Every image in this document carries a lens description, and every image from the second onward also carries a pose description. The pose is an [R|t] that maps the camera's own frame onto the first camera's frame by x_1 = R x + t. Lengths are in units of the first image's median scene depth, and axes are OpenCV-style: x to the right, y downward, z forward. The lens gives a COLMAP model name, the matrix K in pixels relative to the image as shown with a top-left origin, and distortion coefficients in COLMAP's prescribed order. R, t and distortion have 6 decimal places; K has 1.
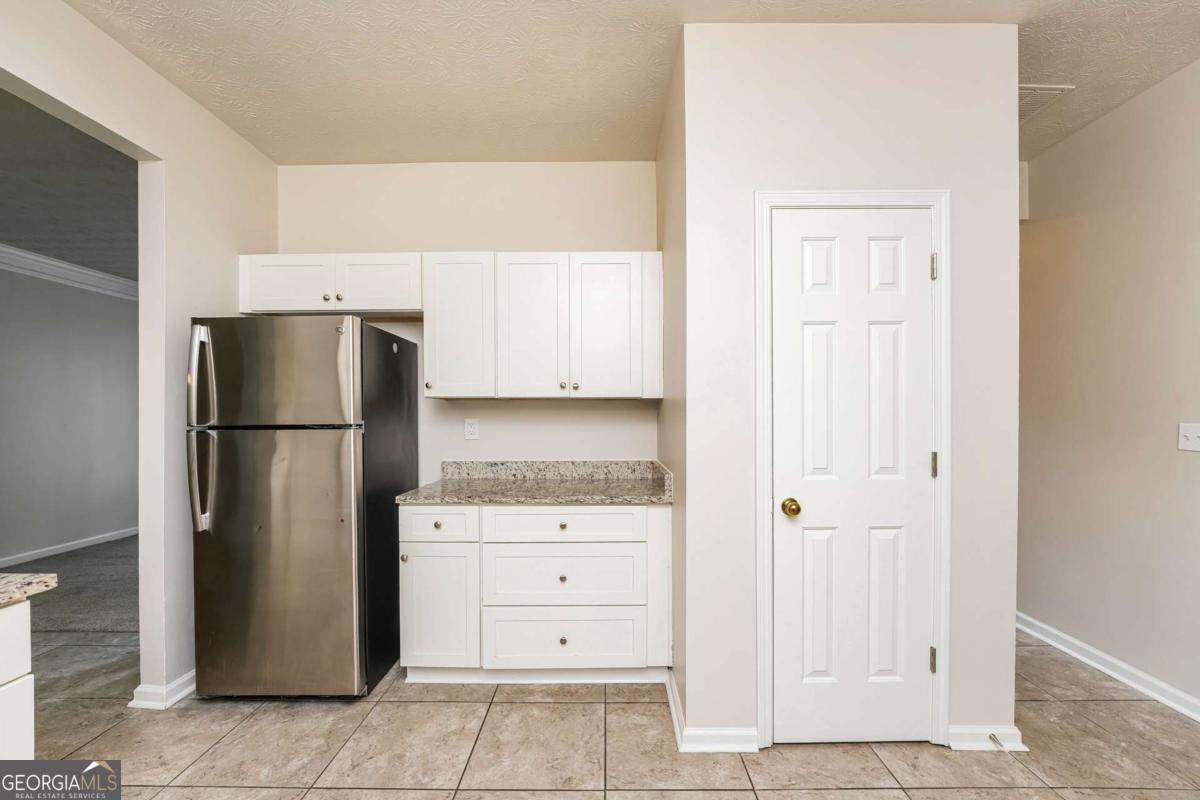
lens RADIAL K [[492.8, 0, 599.6], [0, 492.8, 418.1], [0, 0, 1]] dist [-0.026244, 0.007933]
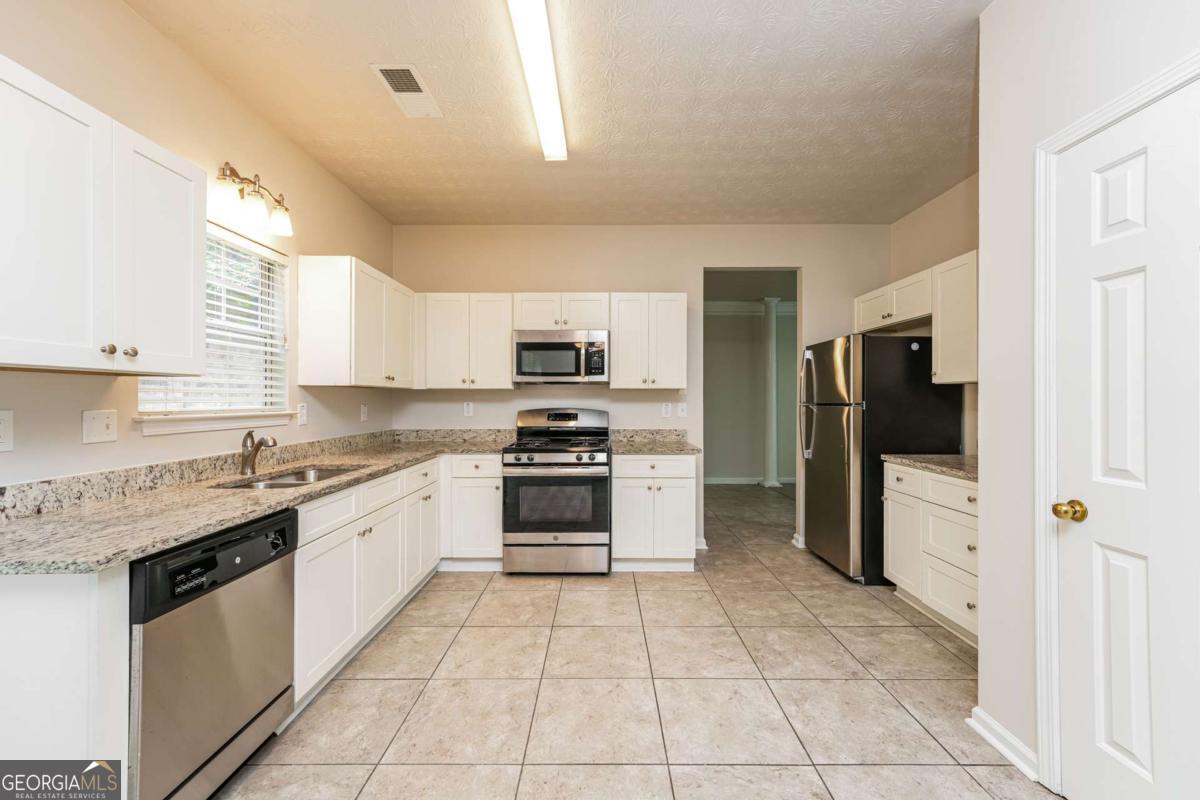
lens RADIAL K [[483.7, 0, 600.0], [0, 483.7, 400.0], [0, 0, 1]] dist [0.008699, -0.000046]
pose [[0.004489, 0.005776, -0.999973, 1.082714], [-0.010119, 0.999932, 0.005731, 0.001113], [0.999939, 0.010093, 0.004547, 0.187728]]
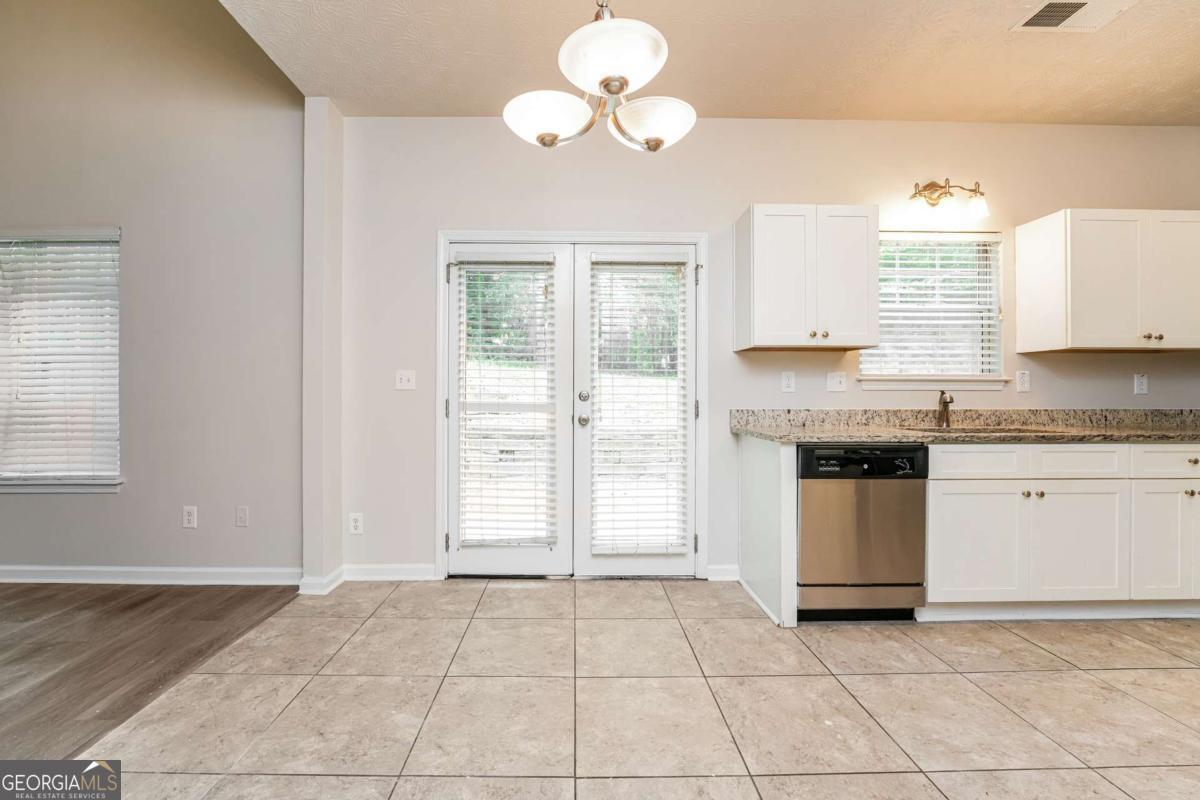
lens RADIAL K [[494.1, 0, 576.3], [0, 494.1, 394.4], [0, 0, 1]] dist [-0.028300, 0.004811]
pose [[-0.999897, 0.002026, -0.014233, 1.004704], [0.001921, 0.999971, 0.007353, 0.085801], [0.014247, 0.007325, -0.999872, 0.745773]]
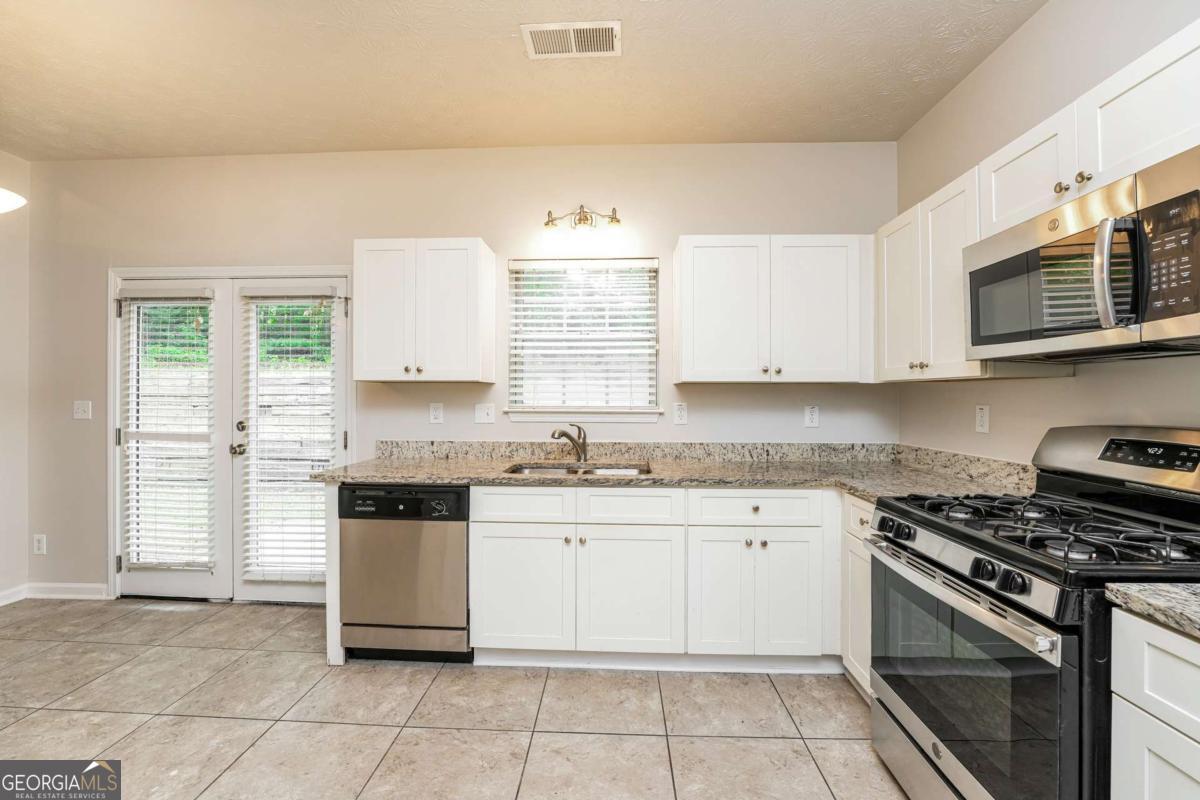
lens RADIAL K [[484.9, 0, 600.3], [0, 484.9, 396.0], [0, 0, 1]] dist [-0.020862, 0.000067]
pose [[-0.999586, -0.000288, 0.028770, -0.164071], [-0.000077, 0.999973, 0.007349, -0.000559], [-0.028772, 0.007343, -0.999559, 0.714108]]
